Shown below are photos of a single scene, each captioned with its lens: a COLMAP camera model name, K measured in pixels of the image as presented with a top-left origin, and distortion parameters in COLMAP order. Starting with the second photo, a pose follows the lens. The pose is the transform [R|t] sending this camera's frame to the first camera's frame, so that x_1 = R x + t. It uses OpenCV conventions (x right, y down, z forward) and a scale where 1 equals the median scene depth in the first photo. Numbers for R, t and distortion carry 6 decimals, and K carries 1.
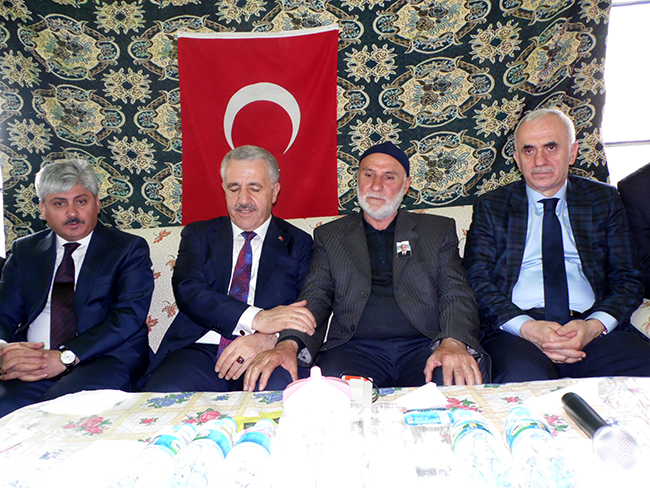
lens RADIAL K [[582.6, 0, 319.0], [0, 582.6, 222.6], [0, 0, 1]] dist [-0.009965, 0.005936]
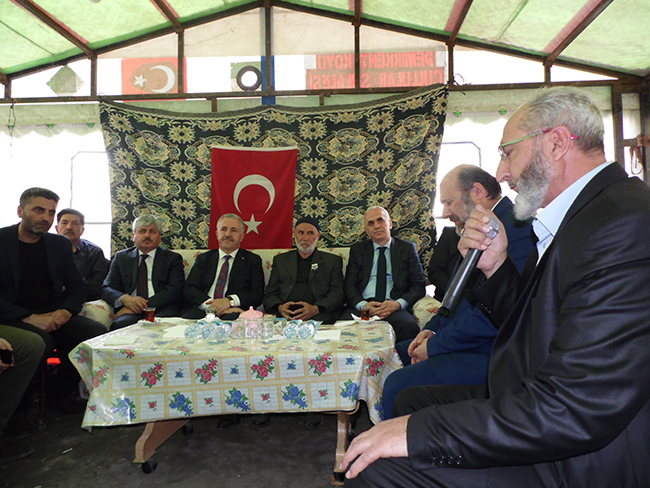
lens RADIAL K [[471.8, 0, 319.1], [0, 471.8, 229.7], [0, 0, 1]] dist [0.026373, -0.018357]
pose [[0.998339, 0.056916, -0.008924, 0.131357], [-0.057219, 0.997617, -0.038555, -0.017126], [0.006708, 0.039002, 0.999217, -0.513294]]
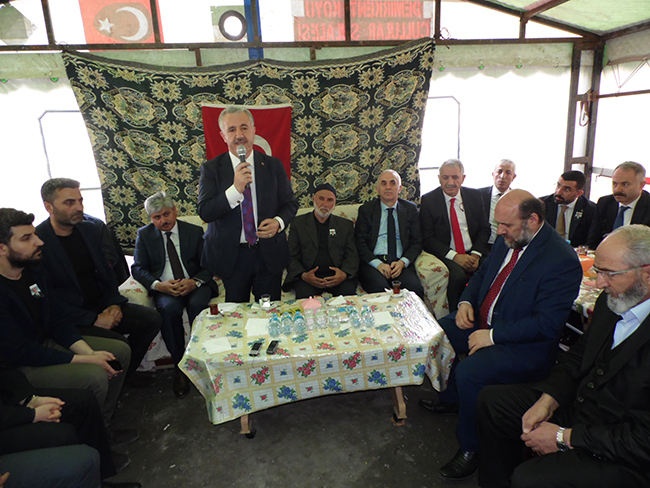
lens RADIAL K [[471.8, 0, 331.5], [0, 471.8, 248.3], [0, 0, 1]] dist [0.026373, -0.018357]
pose [[0.976819, -0.029458, 0.212029, -0.179034], [-0.024439, 0.968664, 0.247170, -0.270468], [-0.212666, -0.246622, 0.945490, -0.589809]]
